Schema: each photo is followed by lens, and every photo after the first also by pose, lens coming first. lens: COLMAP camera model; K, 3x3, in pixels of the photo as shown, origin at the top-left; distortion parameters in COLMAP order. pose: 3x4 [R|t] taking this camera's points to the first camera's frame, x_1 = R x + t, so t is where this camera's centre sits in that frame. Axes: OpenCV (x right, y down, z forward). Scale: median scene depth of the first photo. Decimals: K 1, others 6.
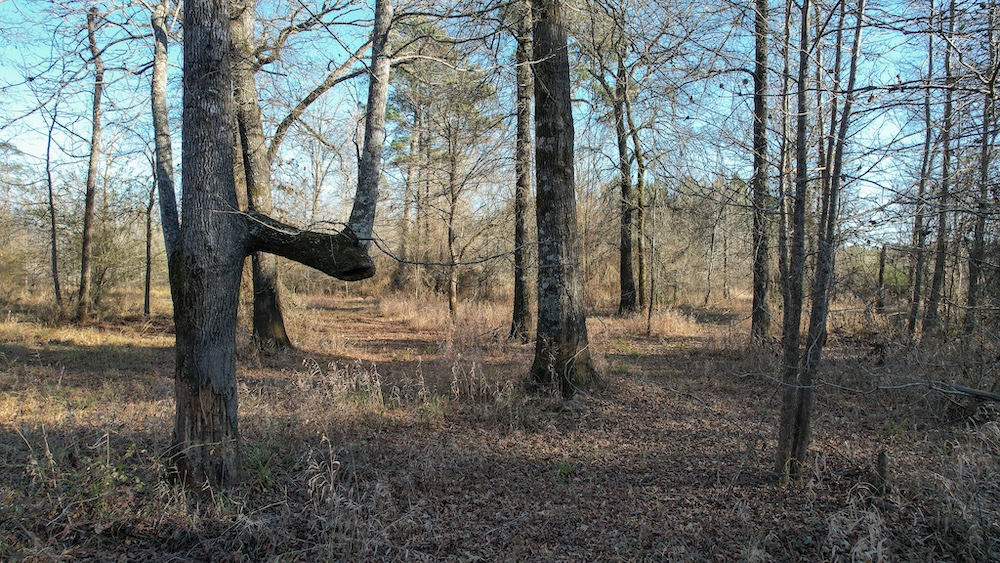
lens RADIAL K [[641.9, 0, 505.2], [0, 641.9, 281.4], [0, 0, 1]] dist [-0.045879, 0.005190]
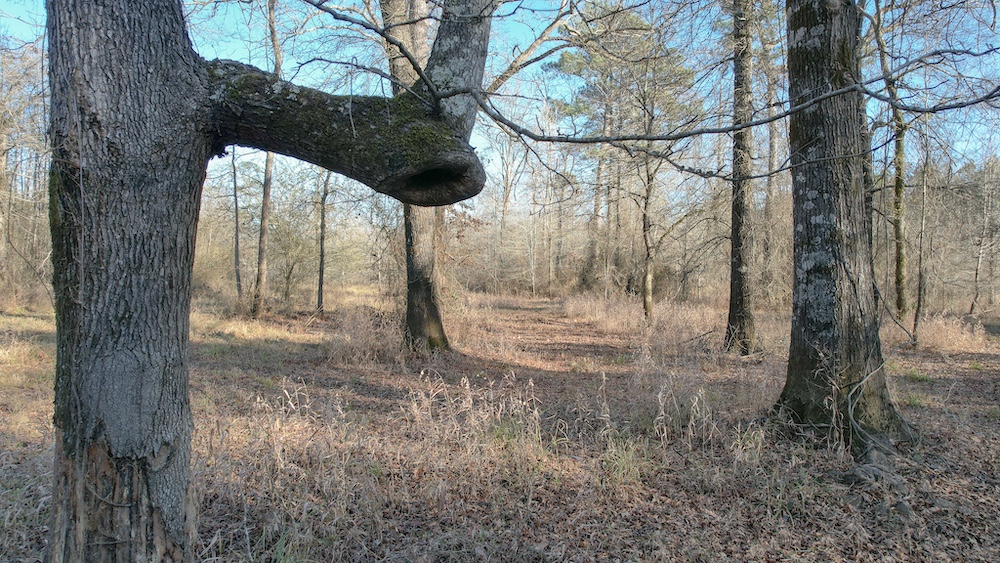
lens RADIAL K [[641.9, 0, 502.1], [0, 641.9, 279.4], [0, 0, 1]] dist [-0.045879, 0.005190]
pose [[0.955196, 0.005912, -0.295915, -0.021042], [-0.008747, 0.999928, -0.008257, 0.015528], [0.295845, 0.010475, 0.955179, 0.185238]]
